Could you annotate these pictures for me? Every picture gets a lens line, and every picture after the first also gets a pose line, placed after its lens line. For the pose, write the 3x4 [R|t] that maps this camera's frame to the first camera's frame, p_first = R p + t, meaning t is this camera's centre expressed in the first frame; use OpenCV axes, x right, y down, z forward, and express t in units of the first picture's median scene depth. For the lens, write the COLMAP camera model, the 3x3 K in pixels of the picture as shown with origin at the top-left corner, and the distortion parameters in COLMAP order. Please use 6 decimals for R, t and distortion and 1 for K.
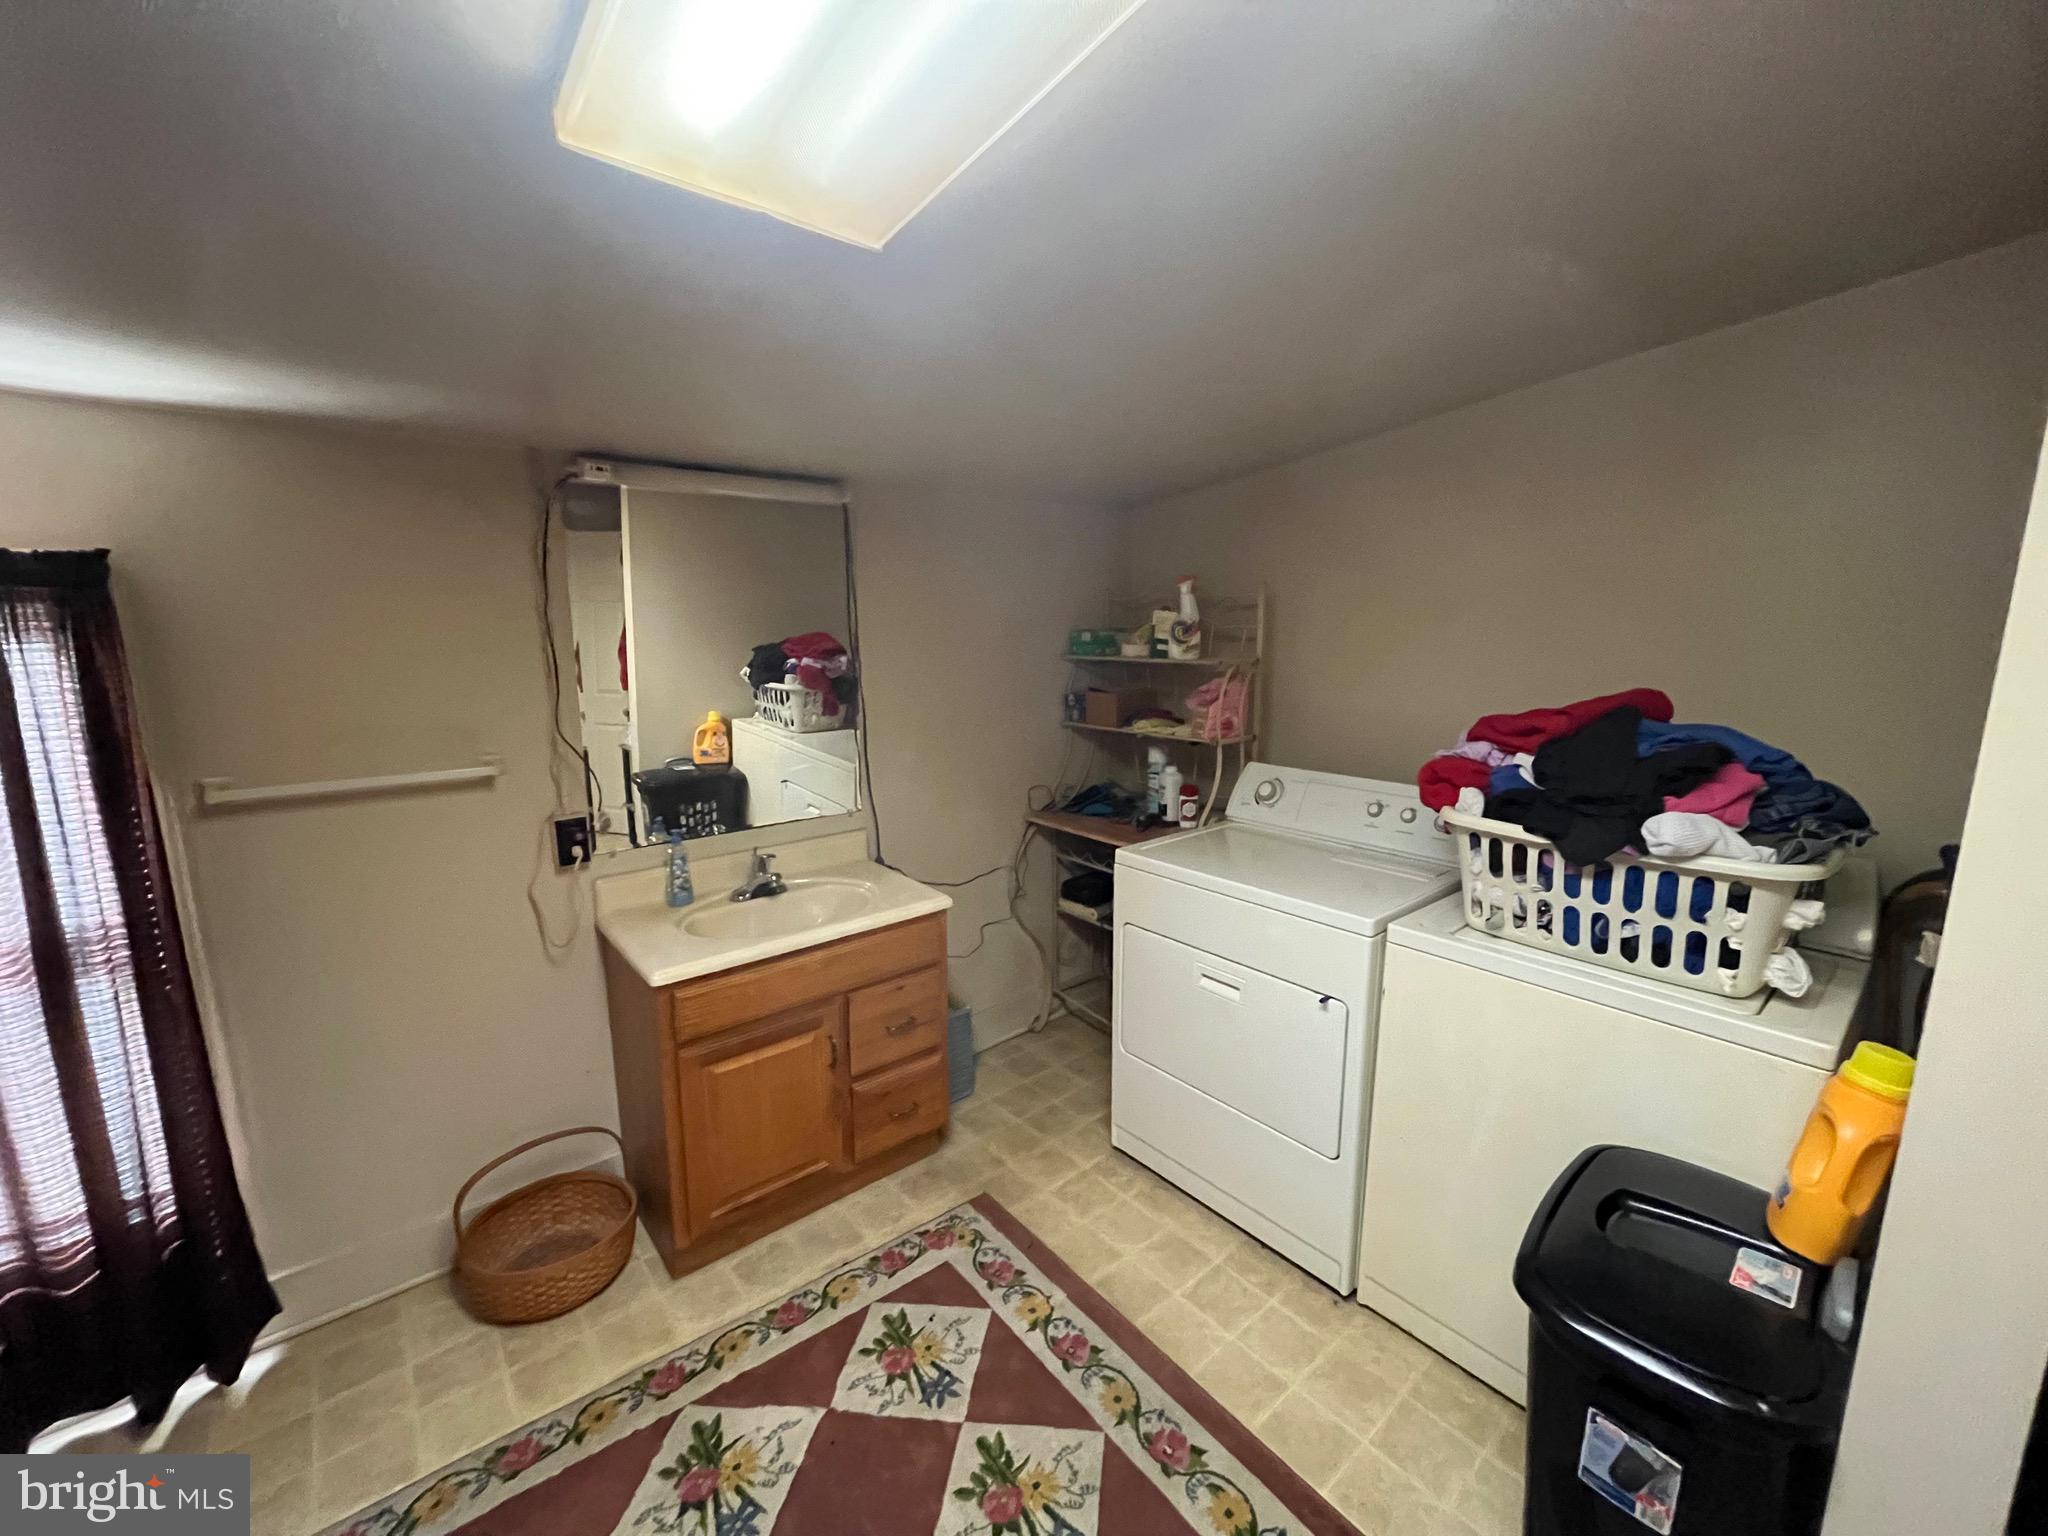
lens RADIAL K [[821.2, 0, 1024.3], [0, 821.2, 763.9], [0, 0, 1]] dist [-0.004904, -0.000994]
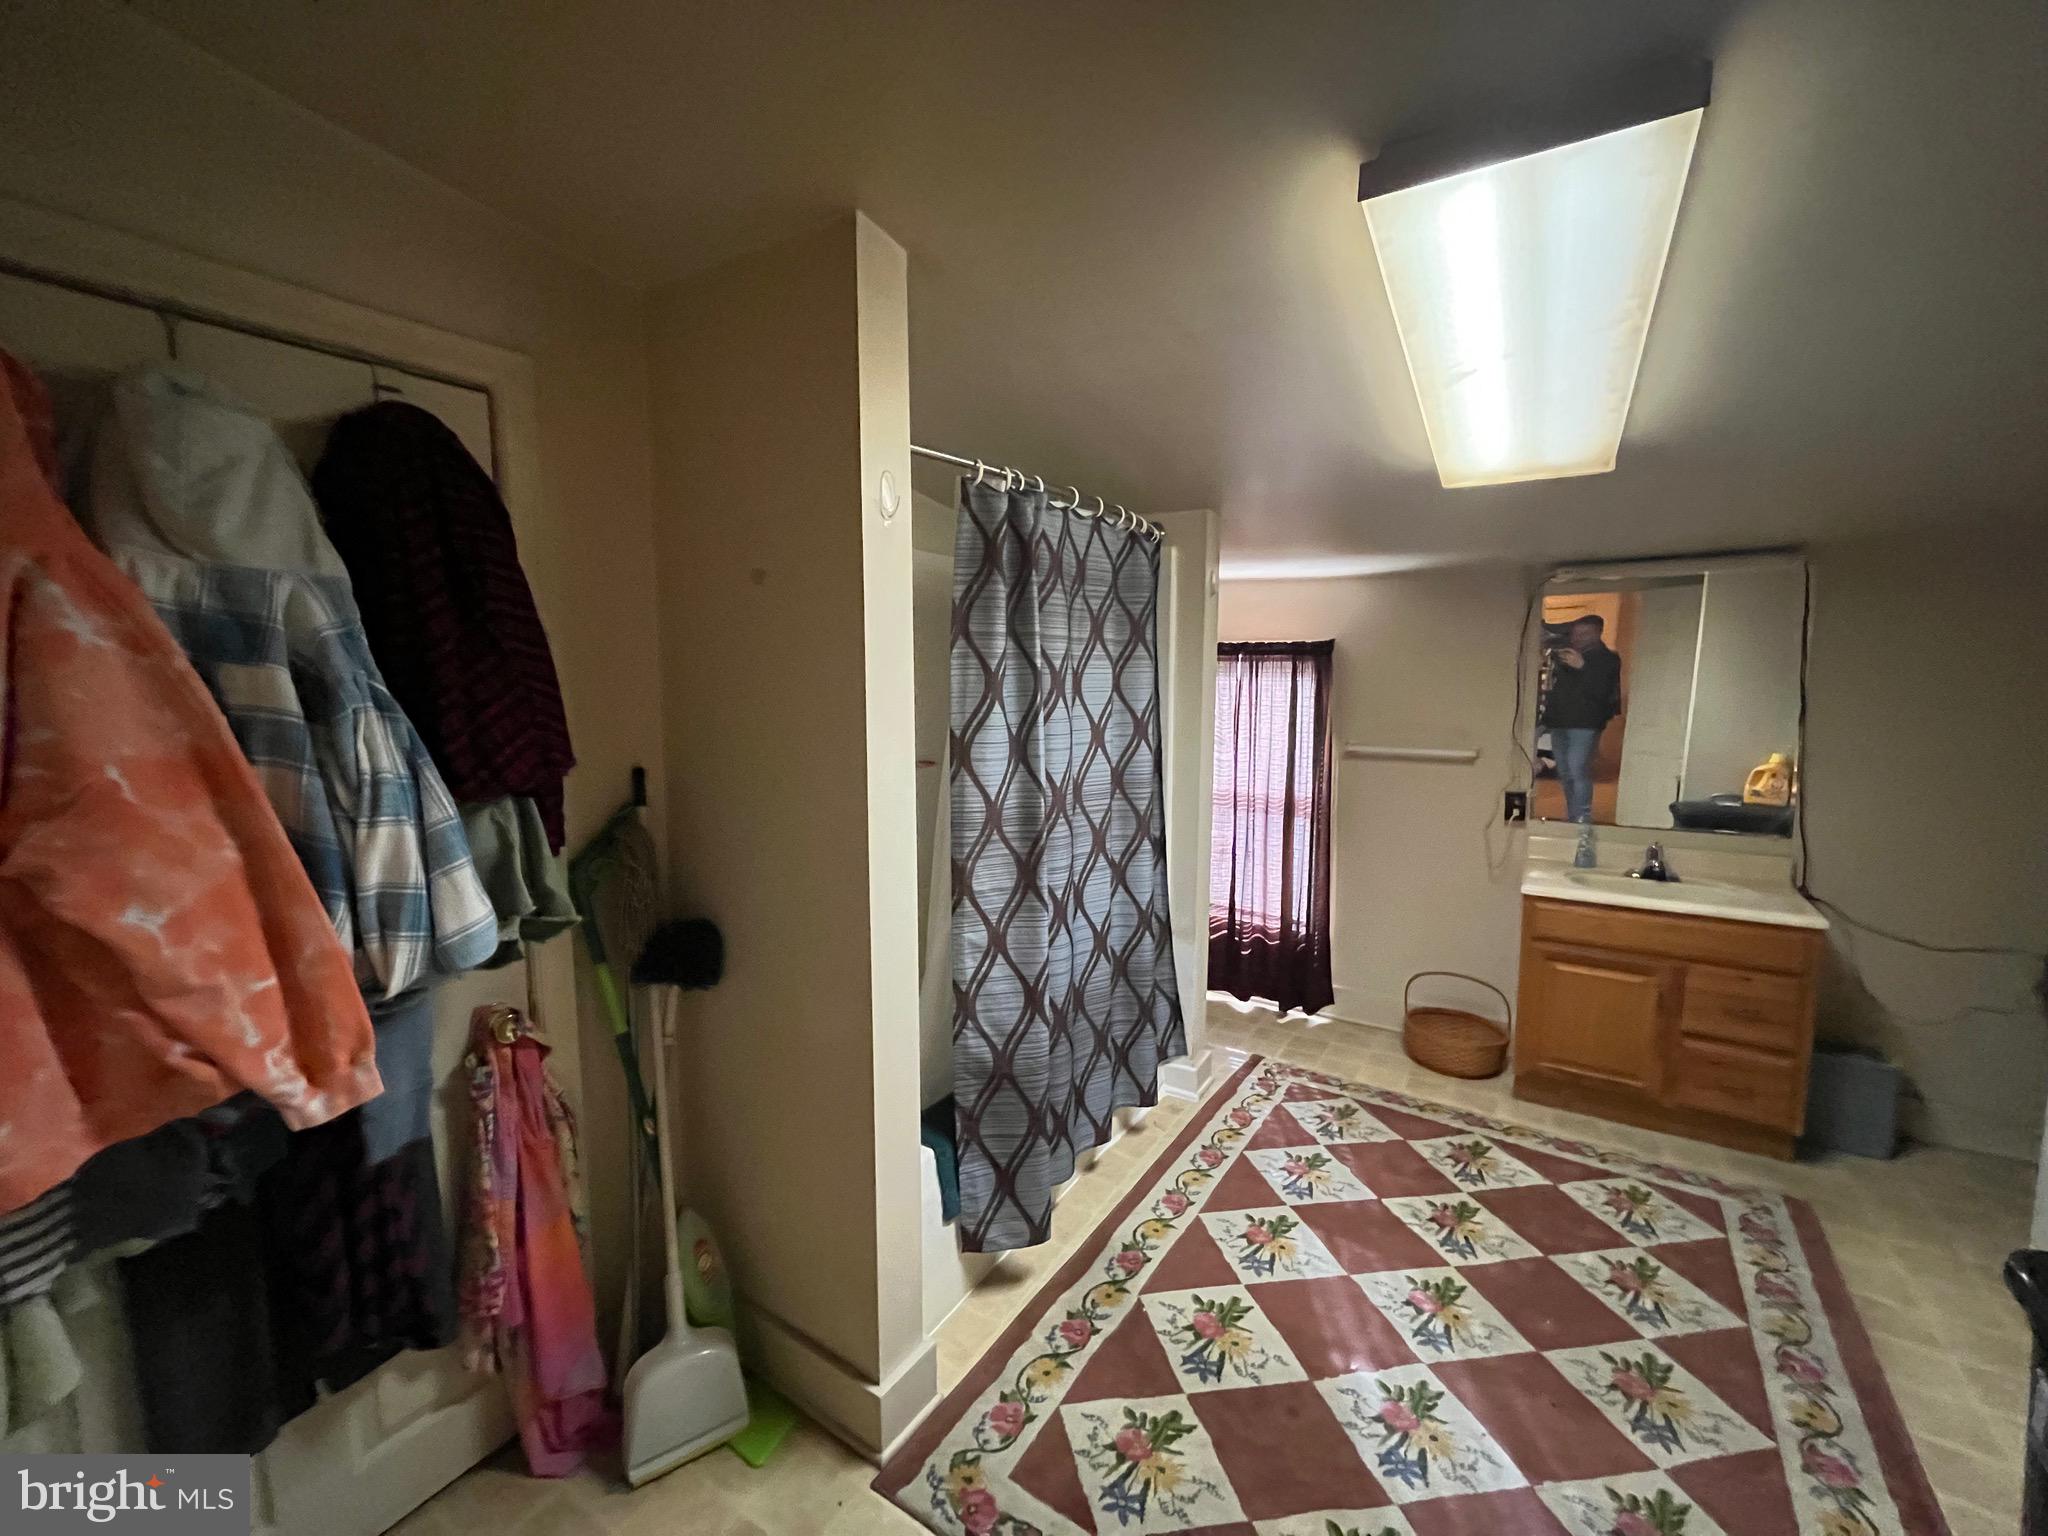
lens RADIAL K [[821.2, 0, 1021.3], [0, 821.2, 769.1], [0, 0, 1]] dist [-0.004904, -0.000994]
pose [[0.301877, 0.112286, -0.946711, 0.761351], [-0.152613, 0.985925, 0.068274, 0.071131], [0.941052, 0.123870, 0.314764, -0.473611]]
